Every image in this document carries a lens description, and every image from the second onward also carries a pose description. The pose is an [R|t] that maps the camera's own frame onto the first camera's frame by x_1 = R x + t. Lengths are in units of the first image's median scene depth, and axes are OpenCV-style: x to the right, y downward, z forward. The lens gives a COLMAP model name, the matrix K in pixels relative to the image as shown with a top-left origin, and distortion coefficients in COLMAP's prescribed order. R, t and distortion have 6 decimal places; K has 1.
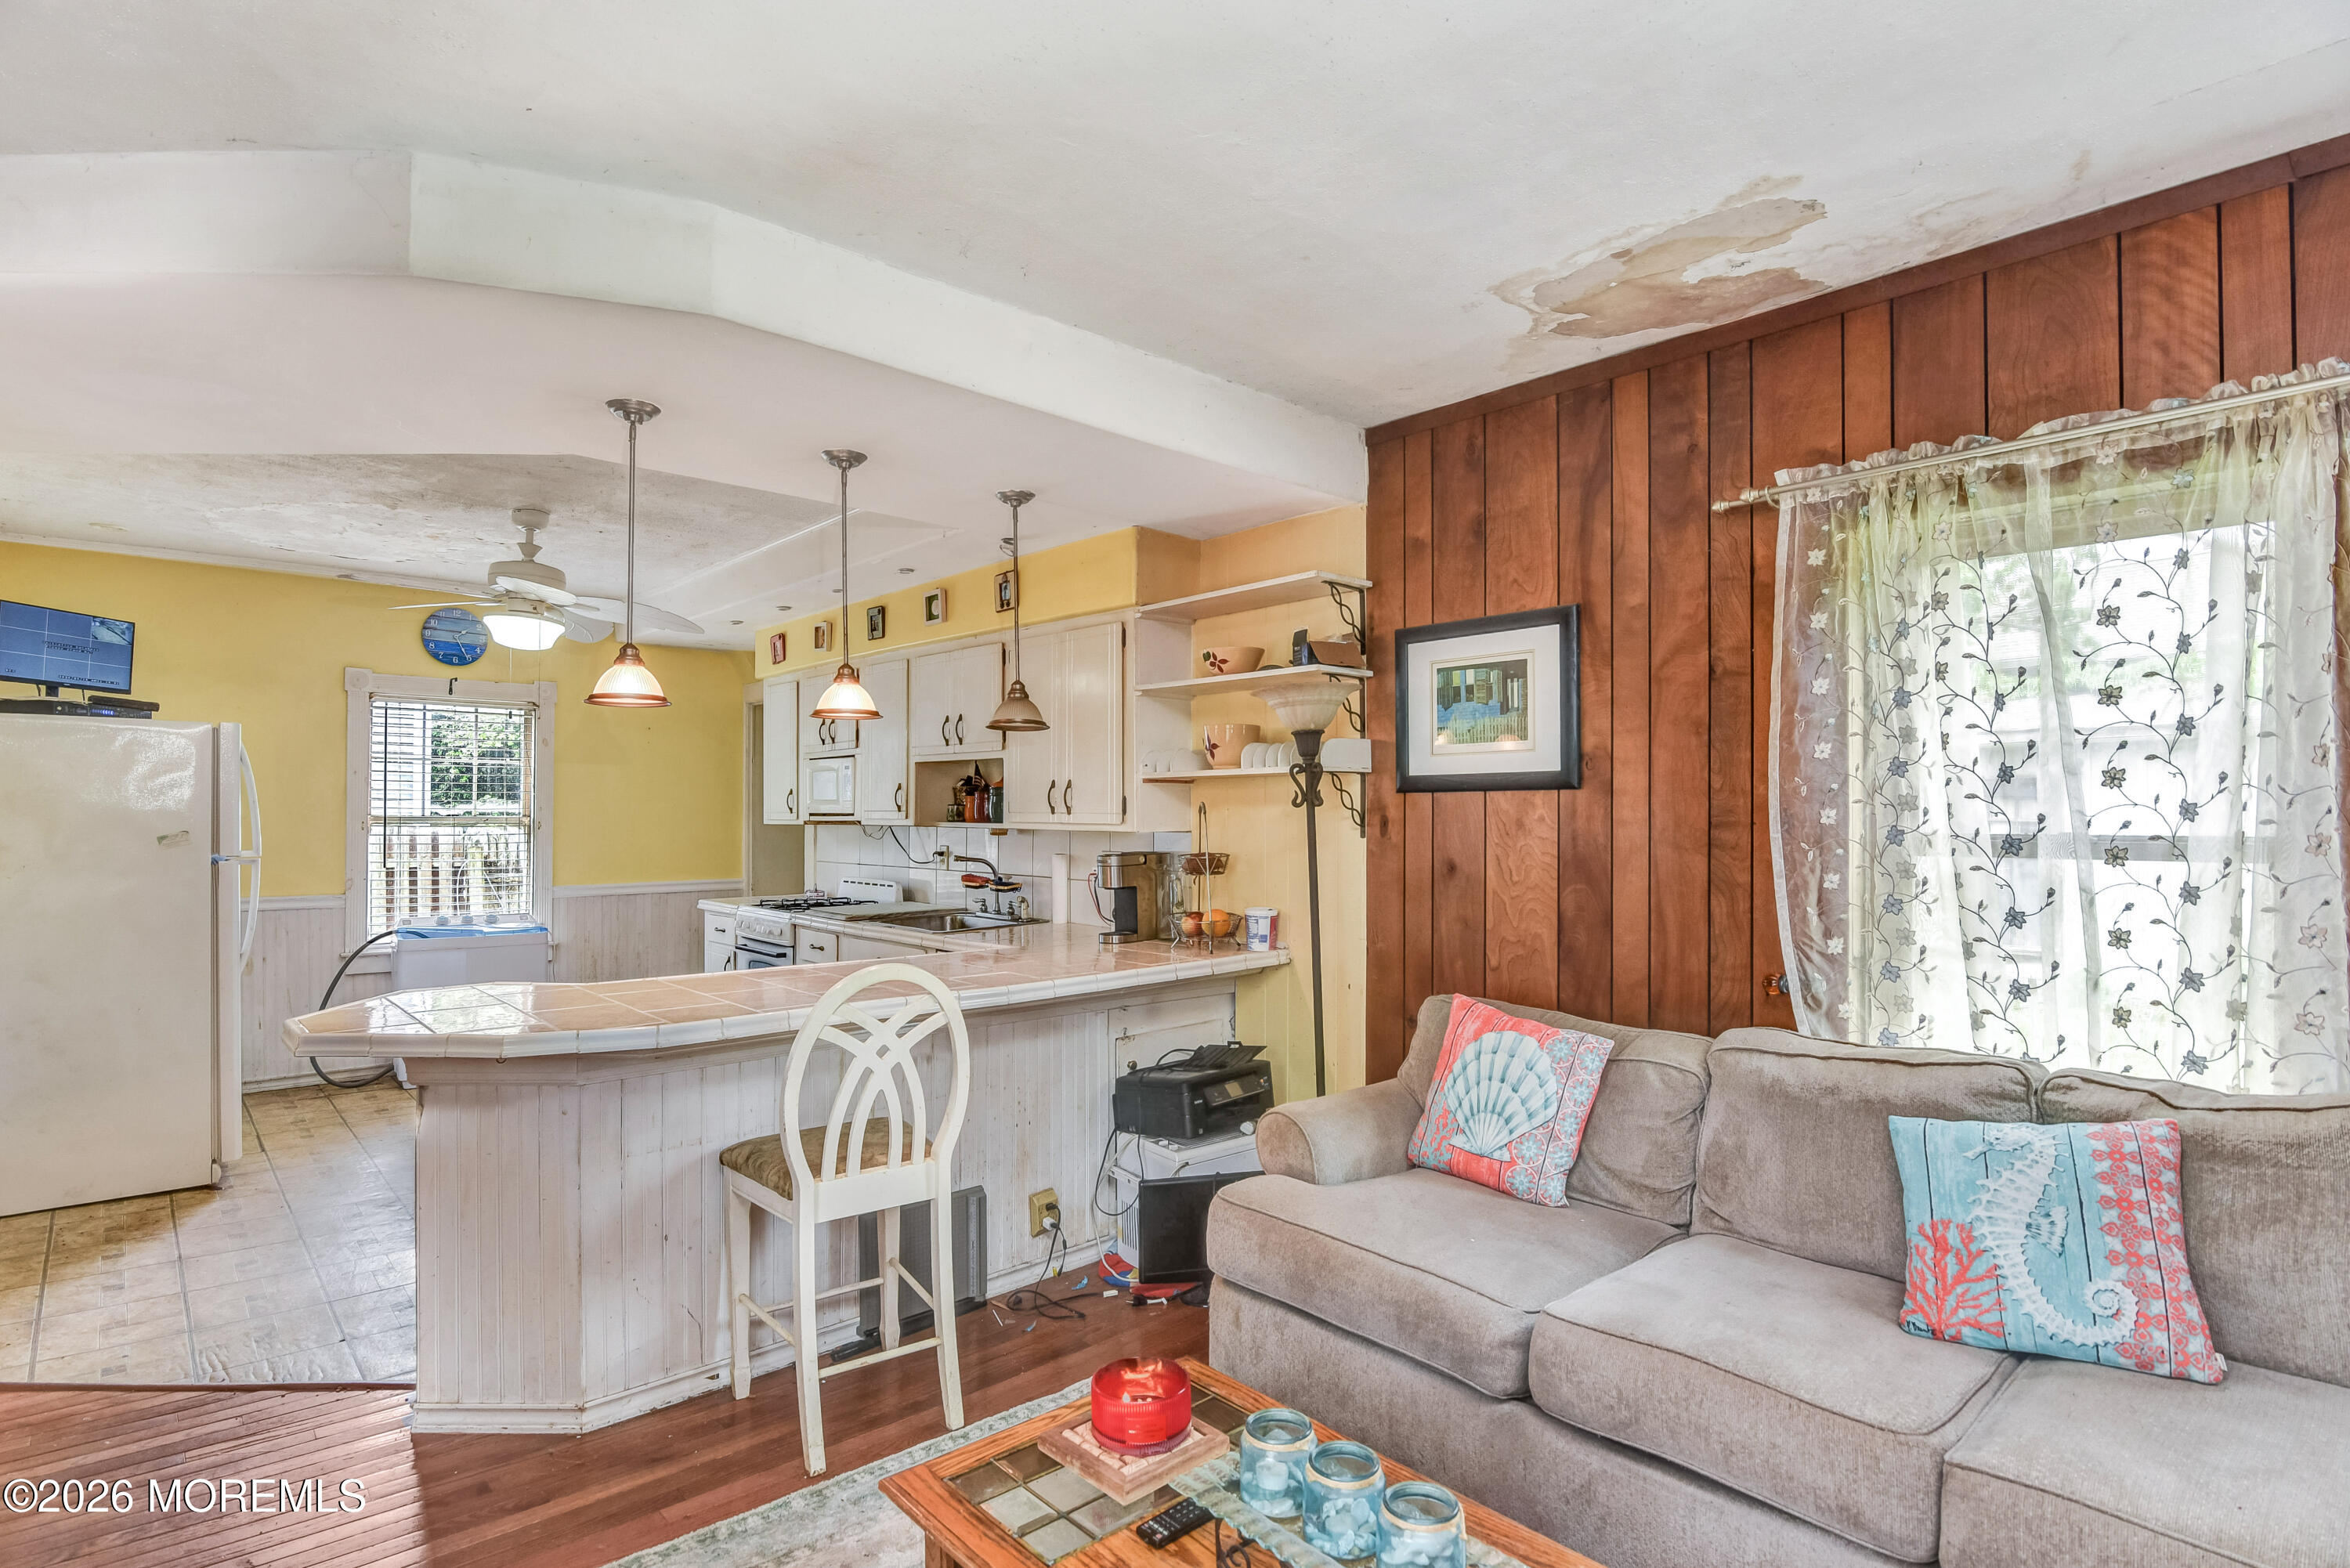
lens RADIAL K [[1170.7, 0, 1191.3], [0, 1170.7, 811.2], [0, 0, 1]] dist [-0.019148, -0.000734]
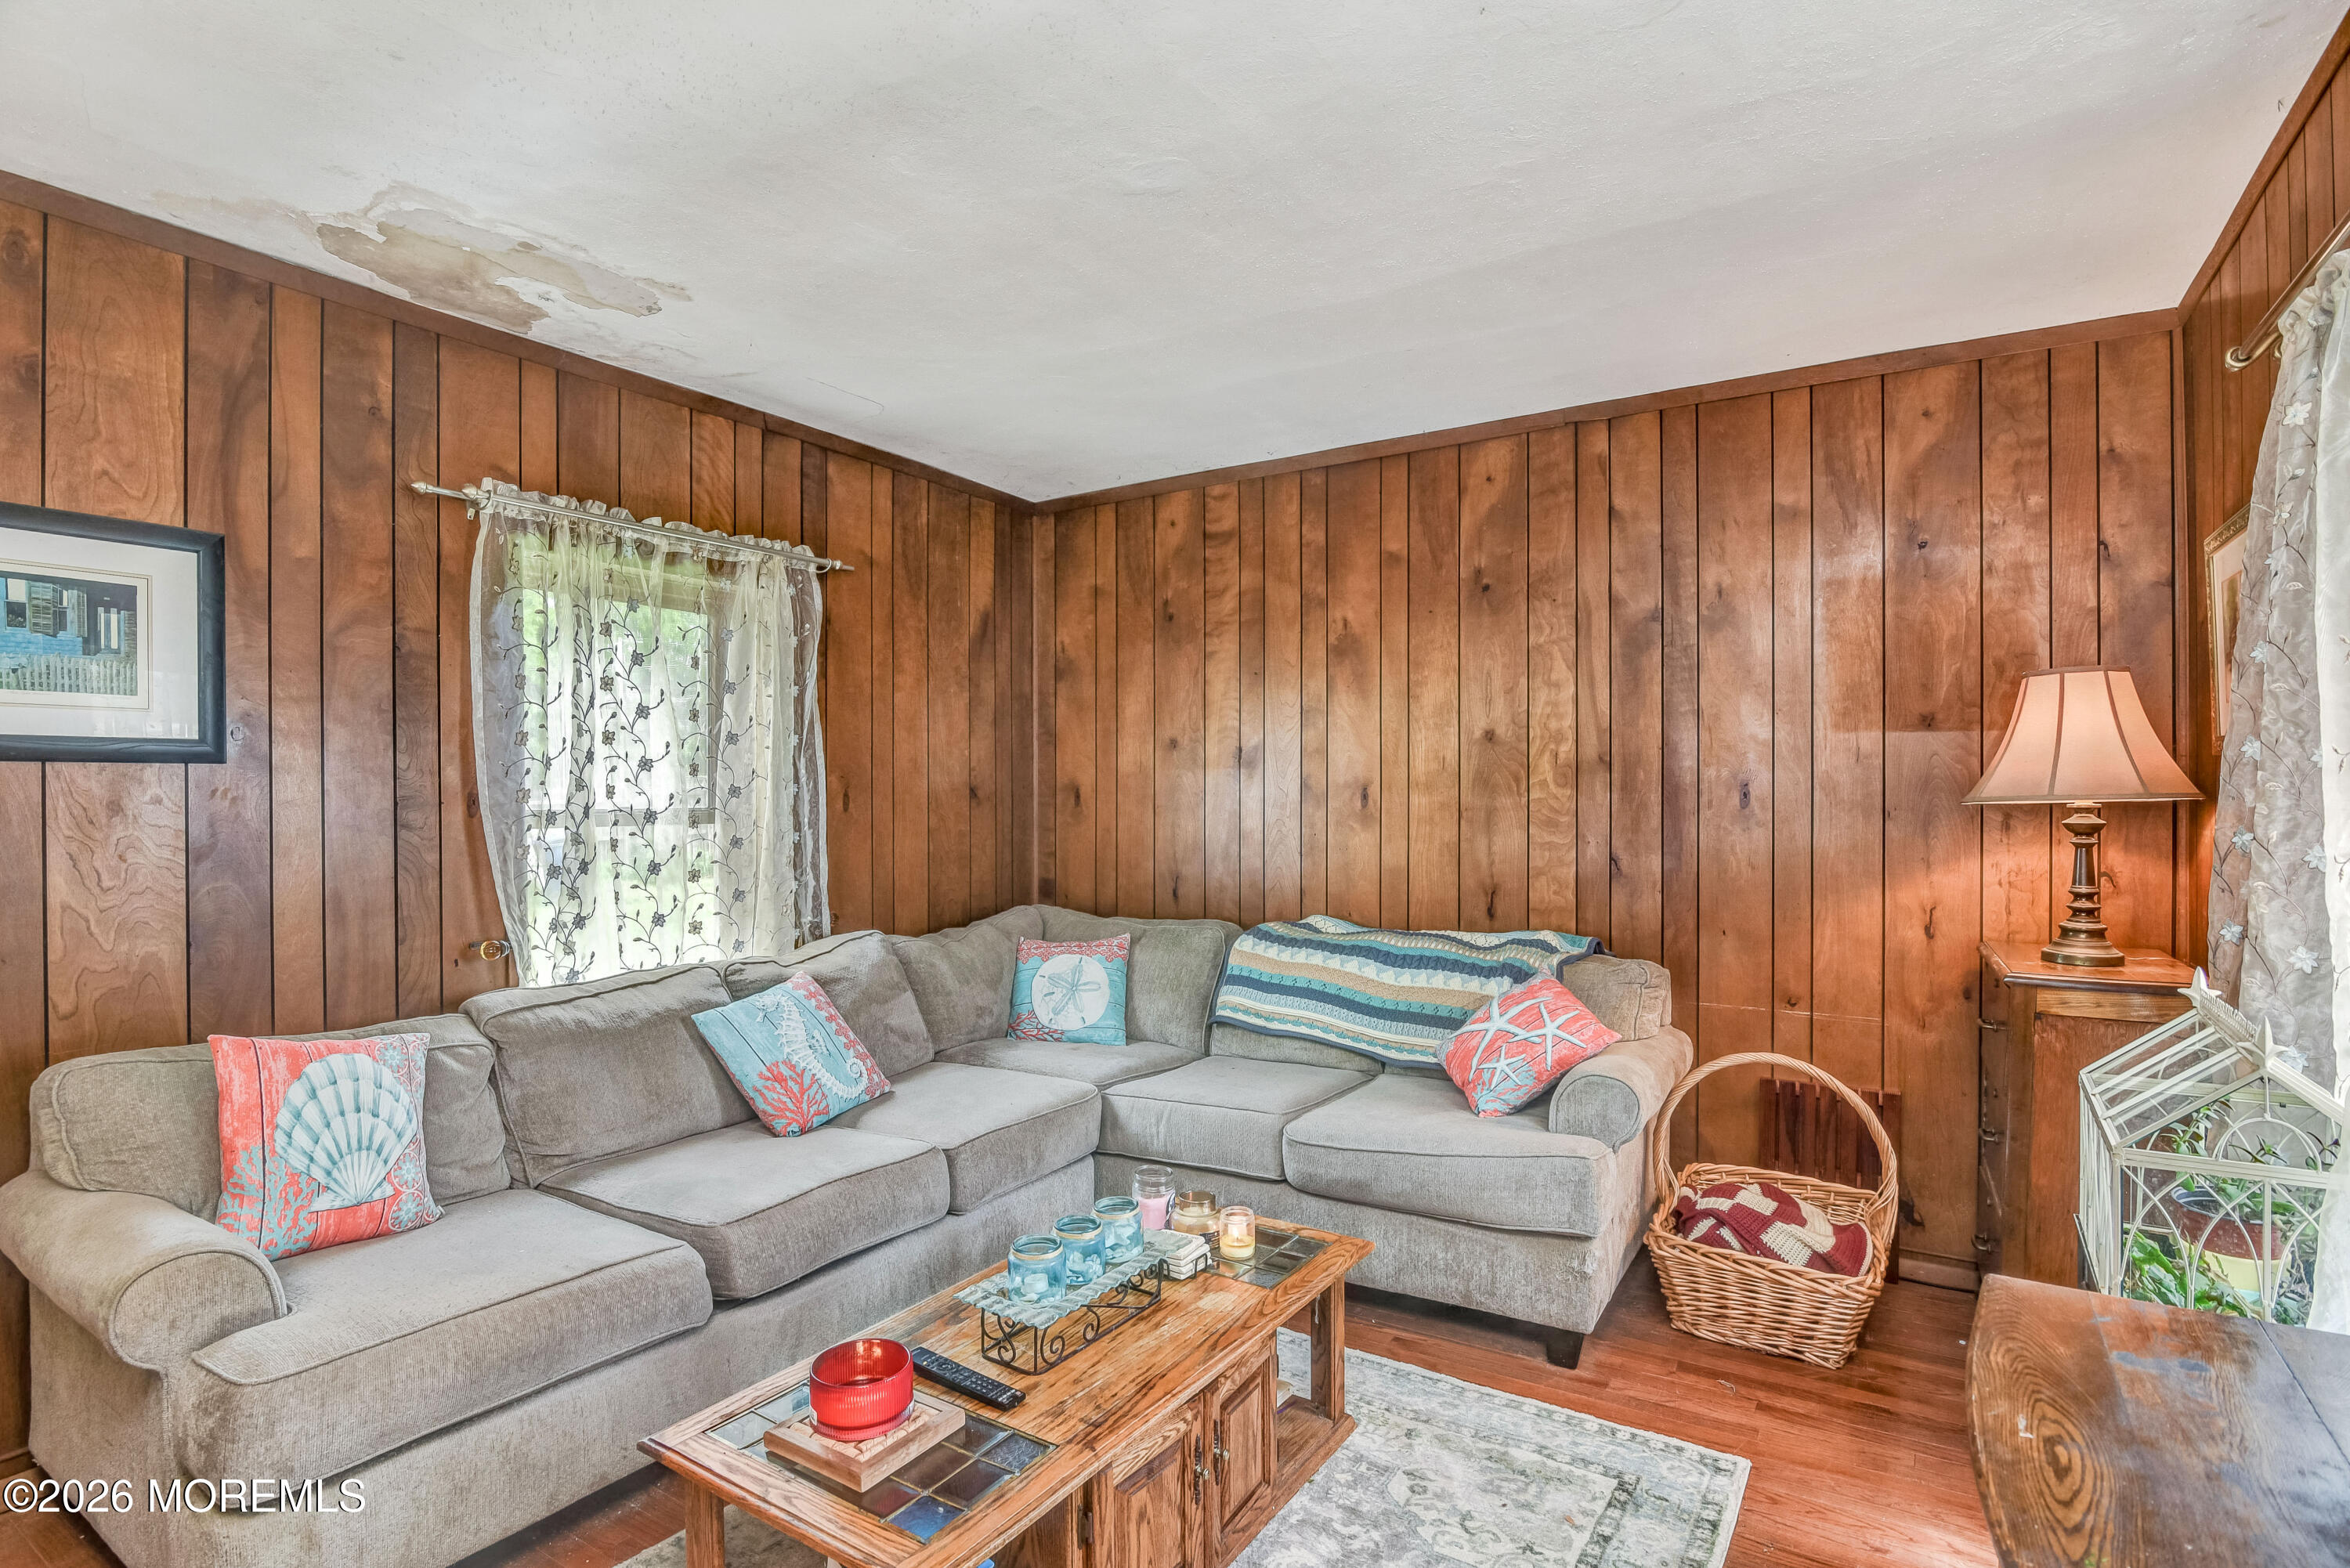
lens RADIAL K [[1170.7, 0, 1176.4], [0, 1170.7, 799.1], [0, 0, 1]] dist [-0.019148, -0.000734]
pose [[-0.252672, -0.001631, 0.967551, -0.573484], [0.002761, 0.999993, 0.002407, 0.005057], [-0.967548, 0.003280, -0.252666, 0.531772]]
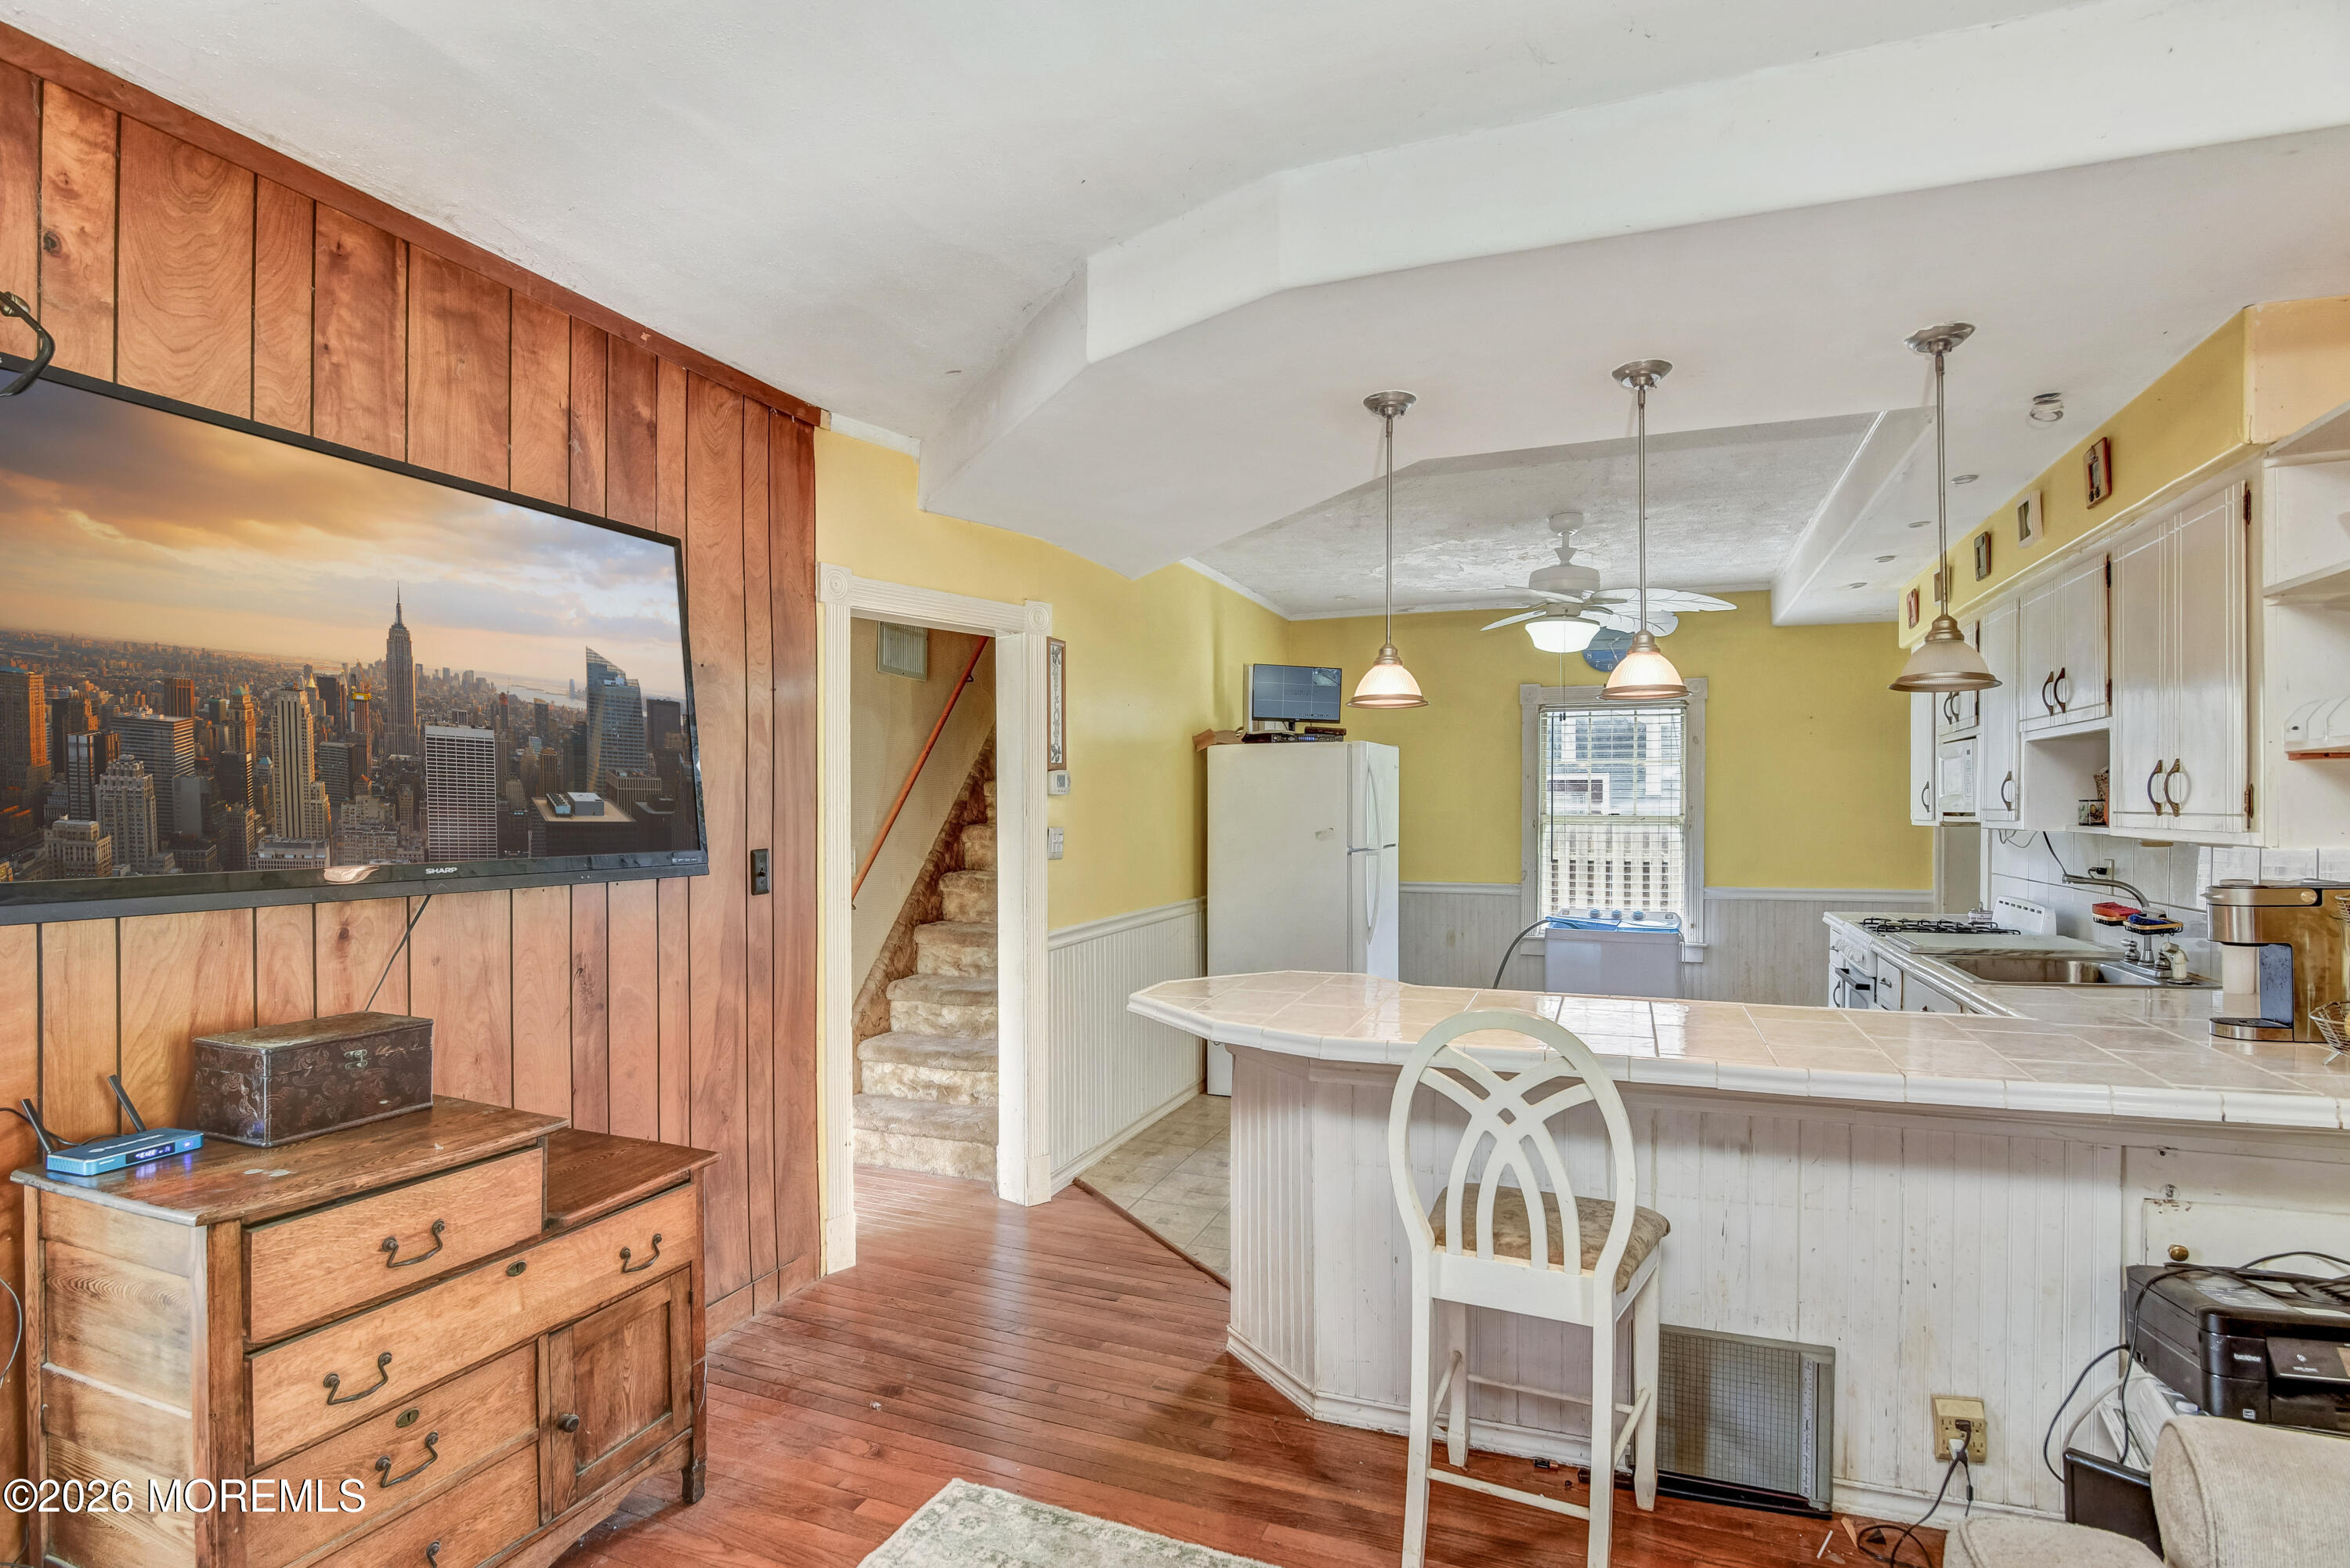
lens RADIAL K [[1170.7, 0, 1175.3], [0, 1170.7, 822.6], [0, 0, 1]] dist [-0.019148, -0.000734]
pose [[0.428230, 0.006768, -0.903644, 0.277551], [0.005438, 0.999935, 0.010066, -0.003479], [0.903653, -0.009224, 0.428166, 0.351341]]
